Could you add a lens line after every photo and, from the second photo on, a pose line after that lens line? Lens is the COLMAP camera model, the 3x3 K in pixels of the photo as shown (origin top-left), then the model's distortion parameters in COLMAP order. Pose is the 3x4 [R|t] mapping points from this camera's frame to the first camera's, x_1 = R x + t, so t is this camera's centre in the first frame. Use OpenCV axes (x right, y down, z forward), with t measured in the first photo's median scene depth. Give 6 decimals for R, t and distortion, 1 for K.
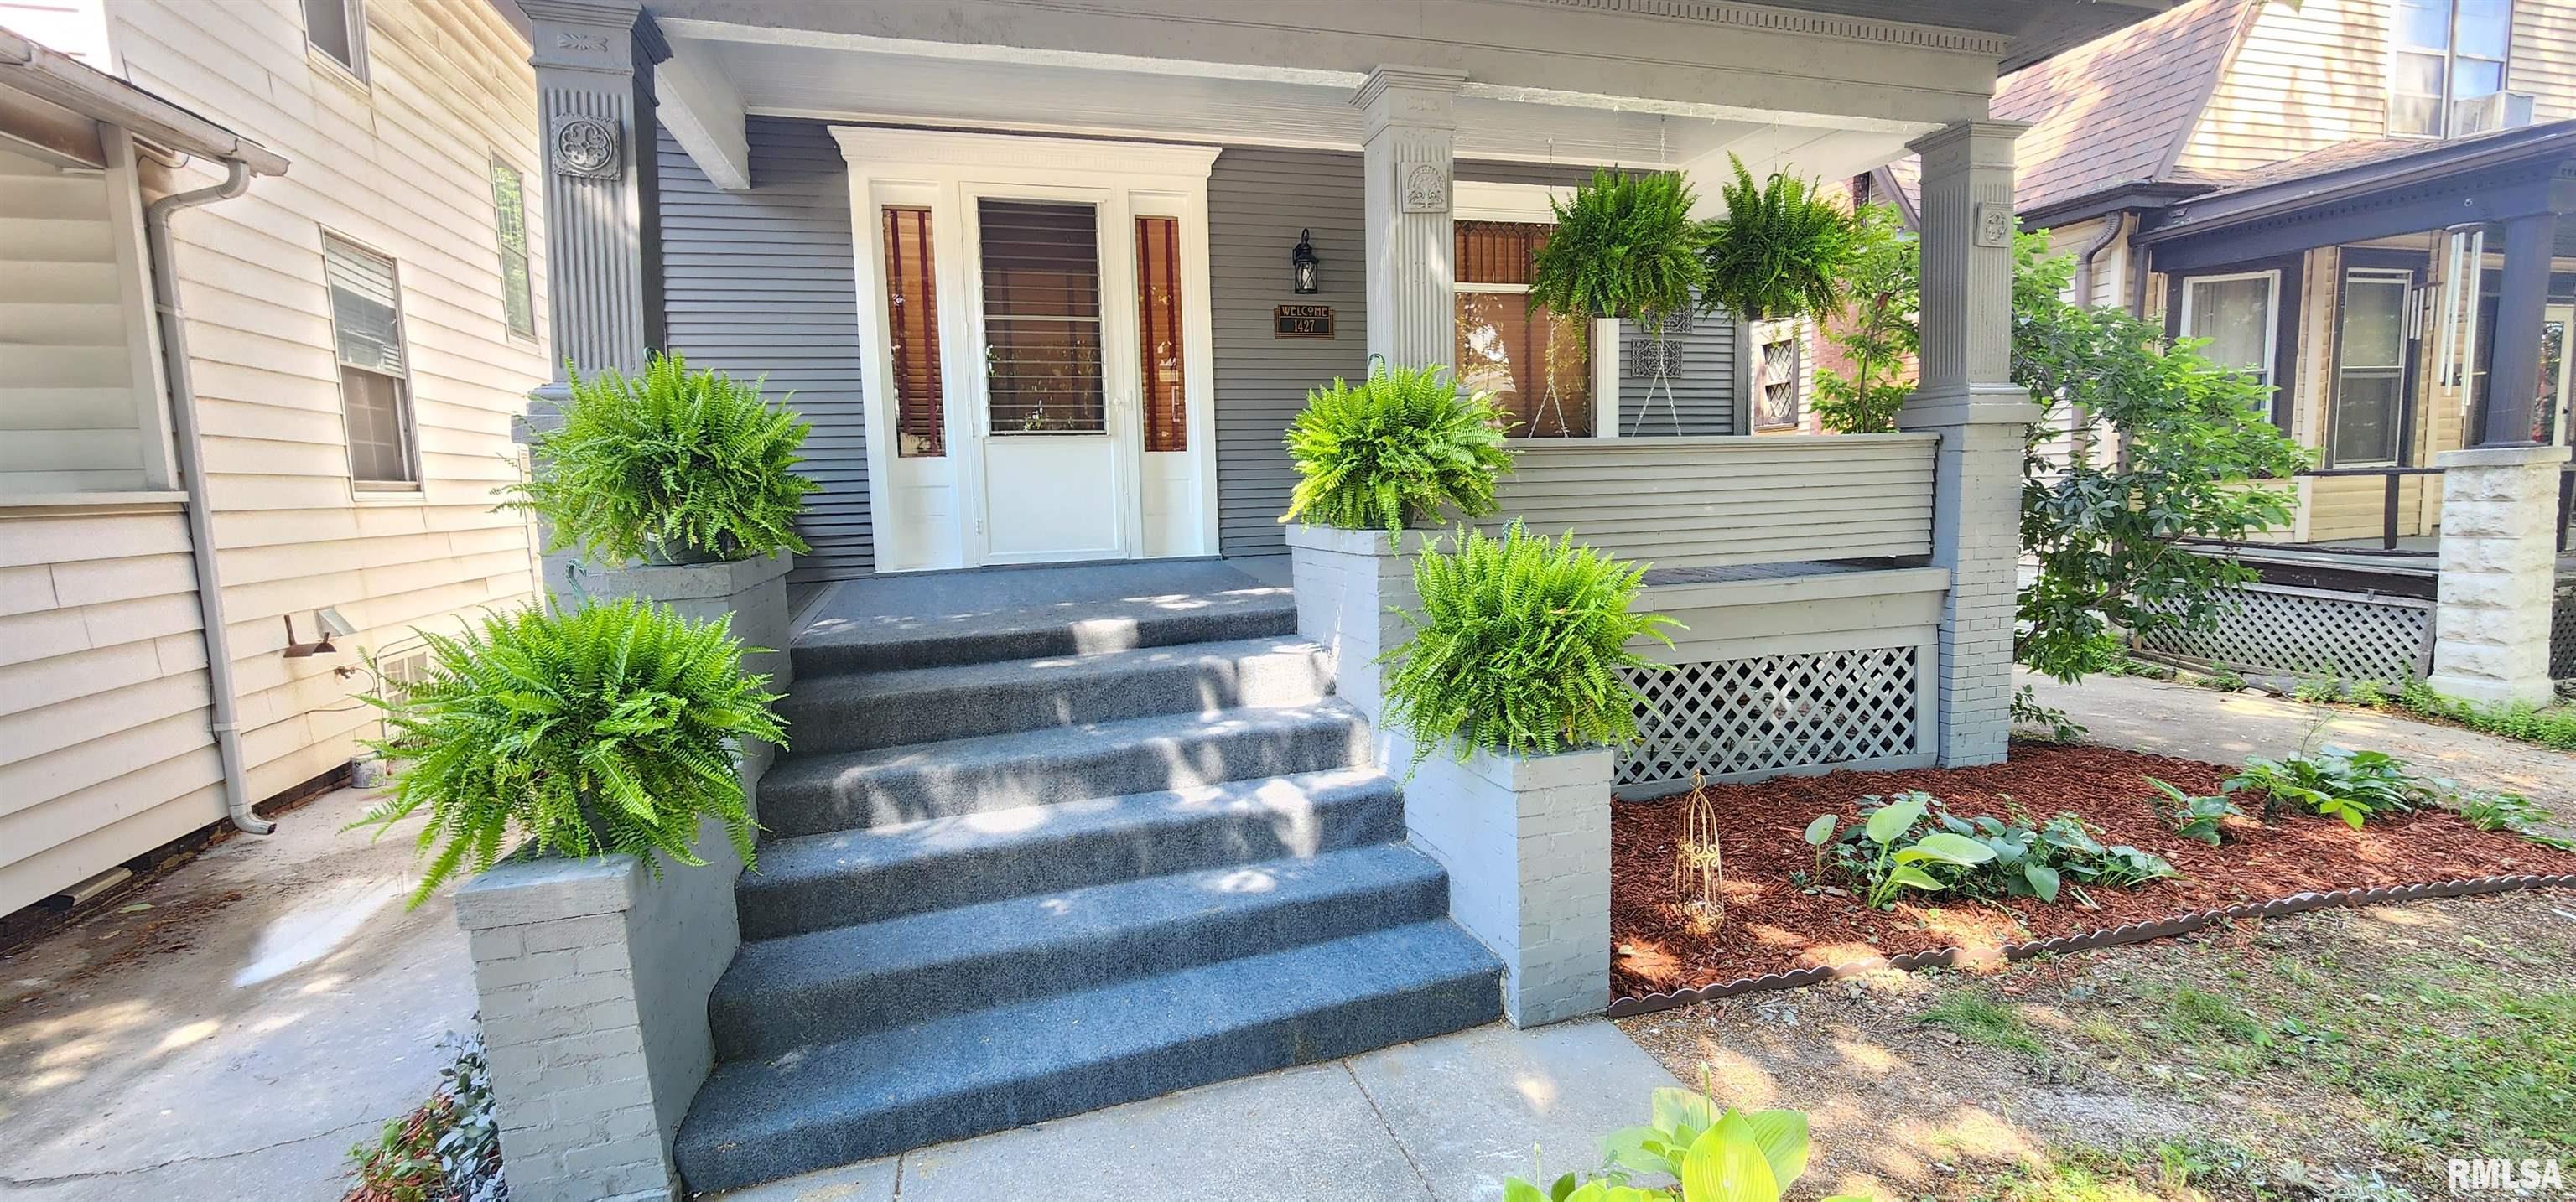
lens RADIAL K [[1073.6, 0, 1288.0], [0, 1073.6, 601.0], [0, 0, 1]] dist [-0.000138, 0.000404]
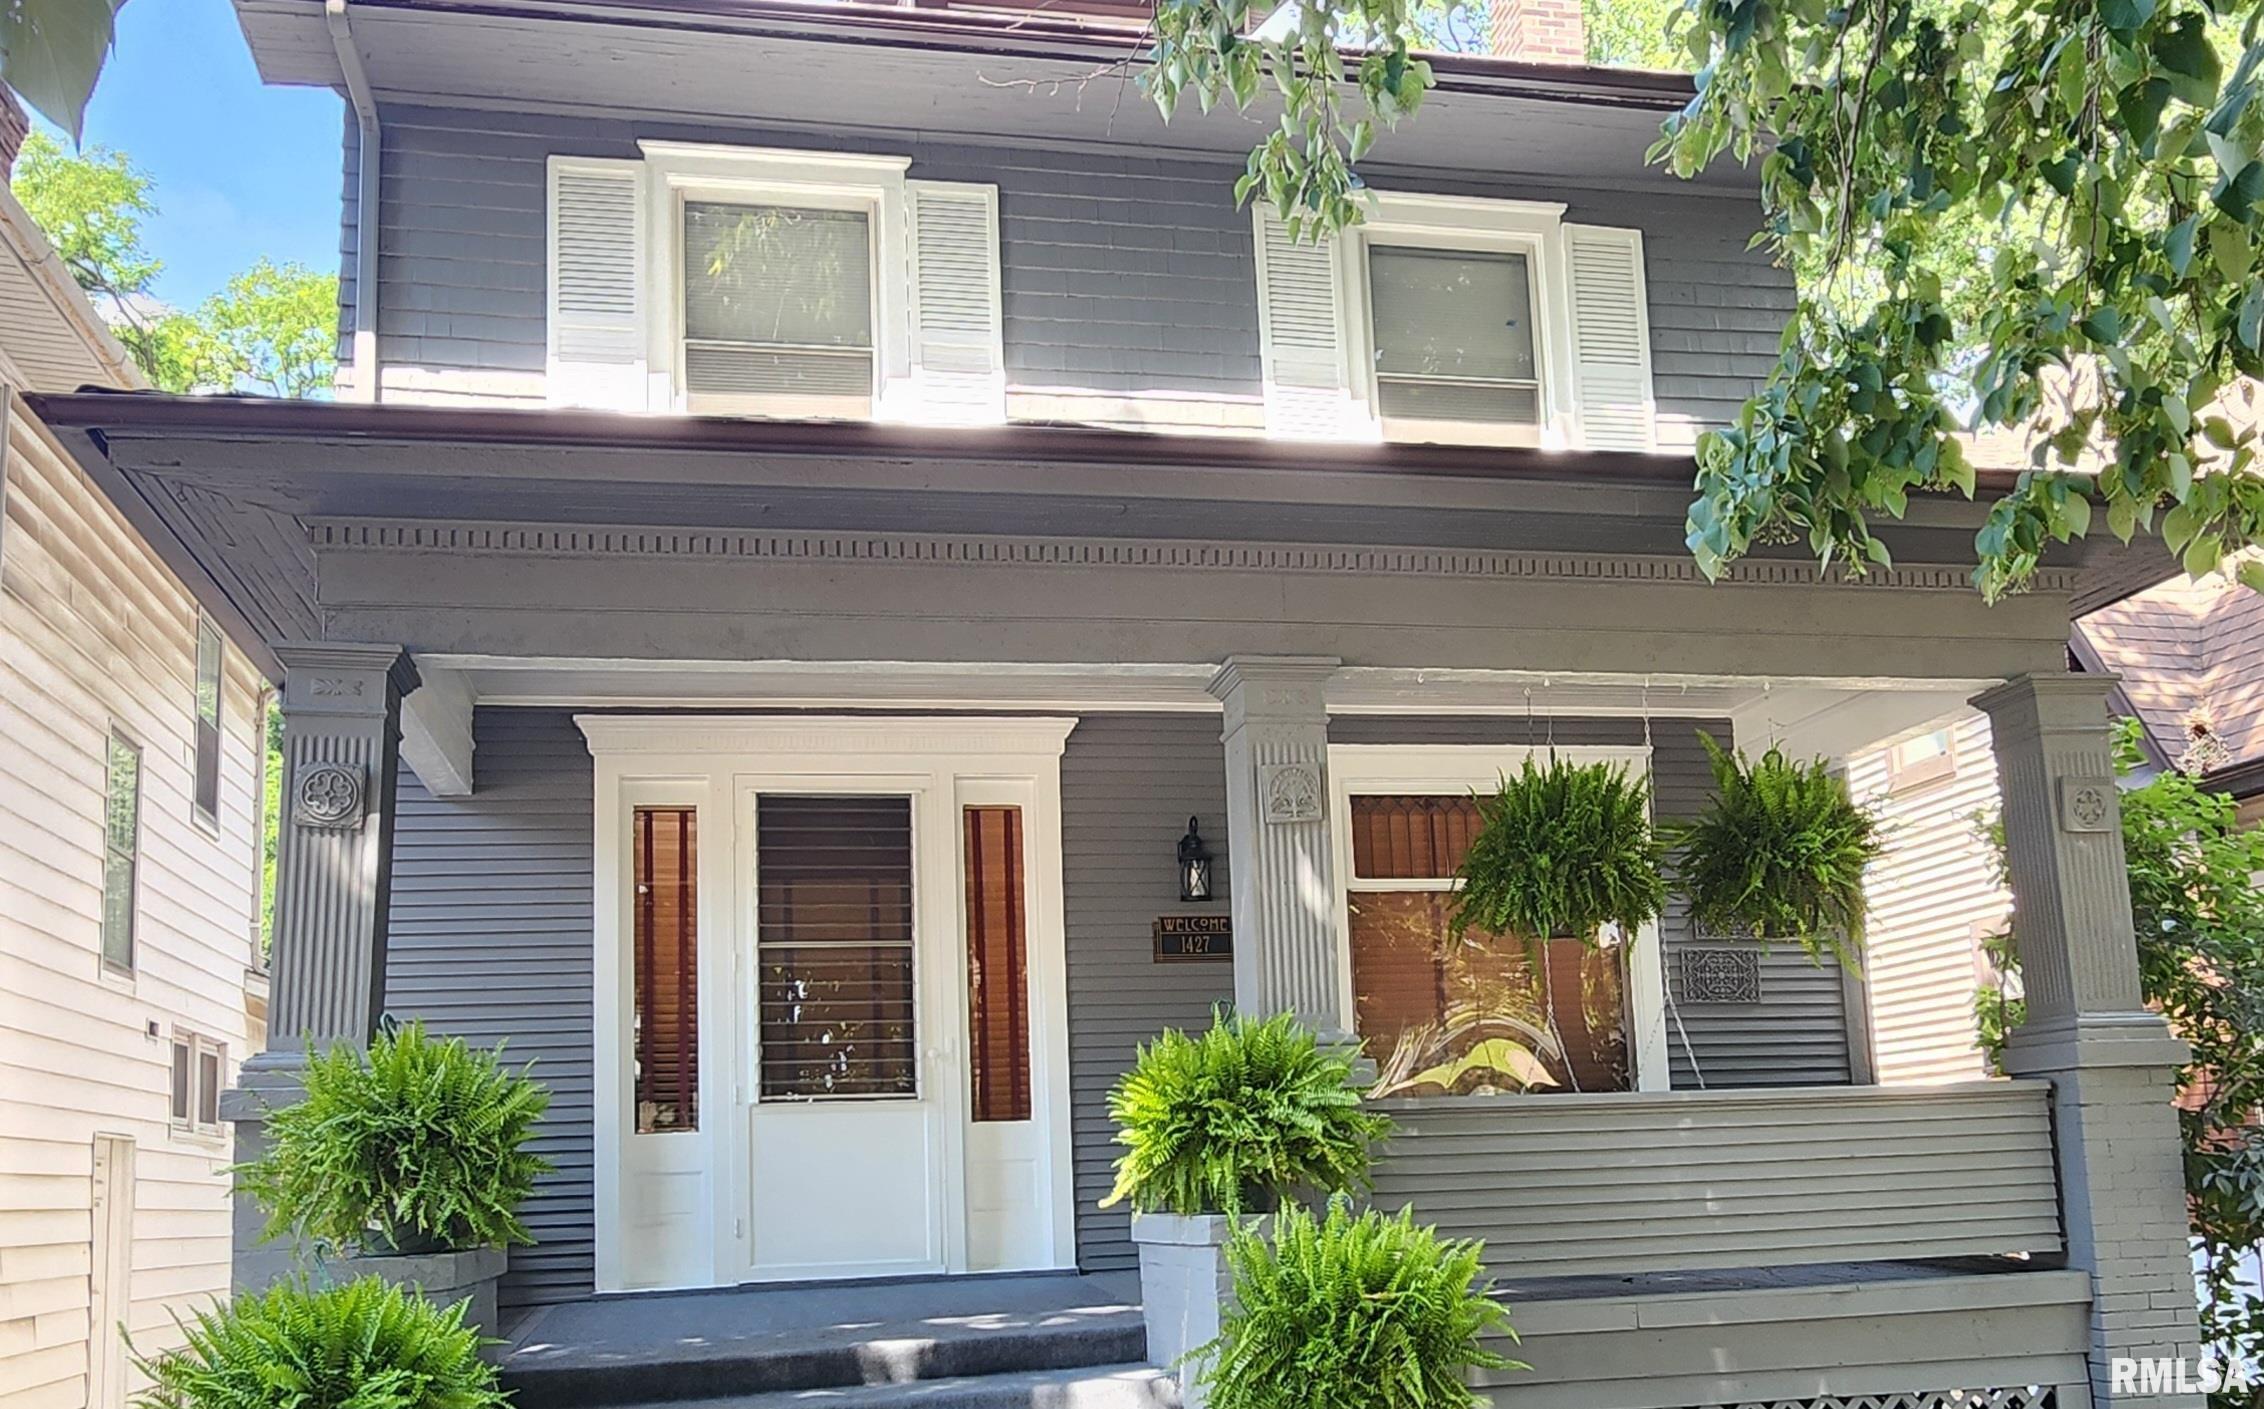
lens RADIAL K [[1879.4, 0, 1126.9], [0, 1879.4, 937.7], [0, 0, 1]] dist [0.000003, 0.003864]
pose [[0.996542, -0.021290, -0.080315, 0.096188], [0.002039, 0.972589, -0.232520, 0.043658], [0.083064, 0.231553, 0.969270, -0.305756]]
